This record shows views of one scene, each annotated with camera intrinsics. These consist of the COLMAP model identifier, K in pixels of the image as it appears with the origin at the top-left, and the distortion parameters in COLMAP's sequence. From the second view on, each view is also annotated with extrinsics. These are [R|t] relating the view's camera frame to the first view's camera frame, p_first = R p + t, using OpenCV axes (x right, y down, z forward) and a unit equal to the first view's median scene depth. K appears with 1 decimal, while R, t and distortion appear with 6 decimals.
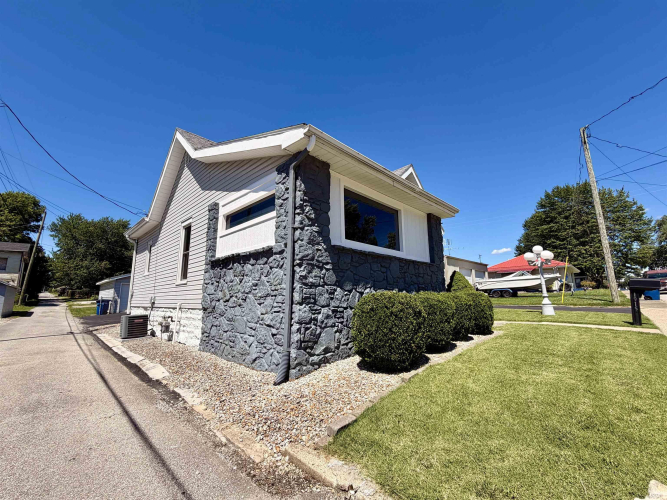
lens RADIAL K [[269.0, 0, 333.5], [0, 269.0, 250.0], [0, 0, 1]] dist [-0.002562, -0.000087]
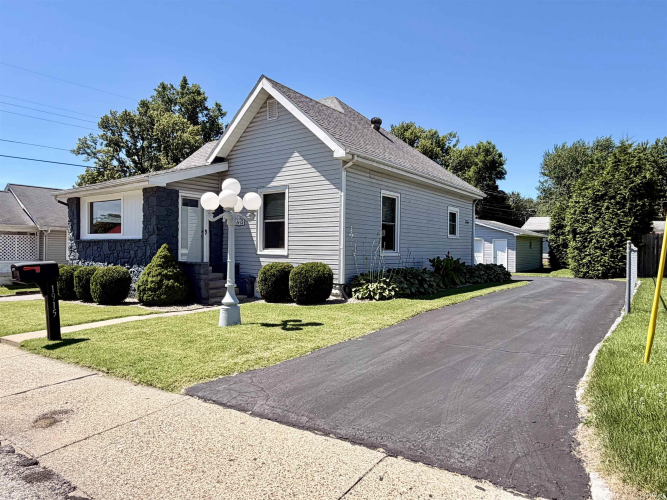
lens RADIAL K [[428.8, 0, 333.5], [0, 428.8, 250.0], [0, 0, 1]] dist [0.000793, 0.000140]
pose [[0.152256, 0.014376, -0.988236, 0.706246], [0.161585, 0.986078, 0.039240, 0.048950], [0.975043, -0.165659, 0.147814, 0.485916]]
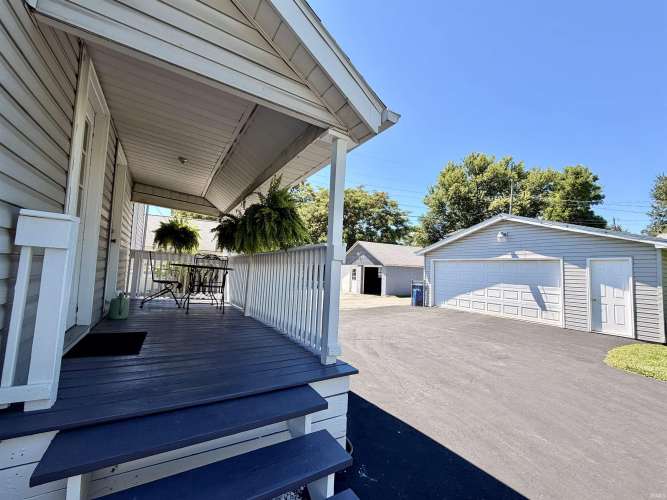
lens RADIAL K [[269.0, 0, 333.5], [0, 269.0, 250.0], [0, 0, 1]] dist [-0.002562, -0.000087]
pose [[-0.245769, -0.063867, -0.967222, -0.129252], [0.124431, 0.987493, -0.096823, 0.133895], [0.961309, -0.144149, -0.234748, 0.943400]]
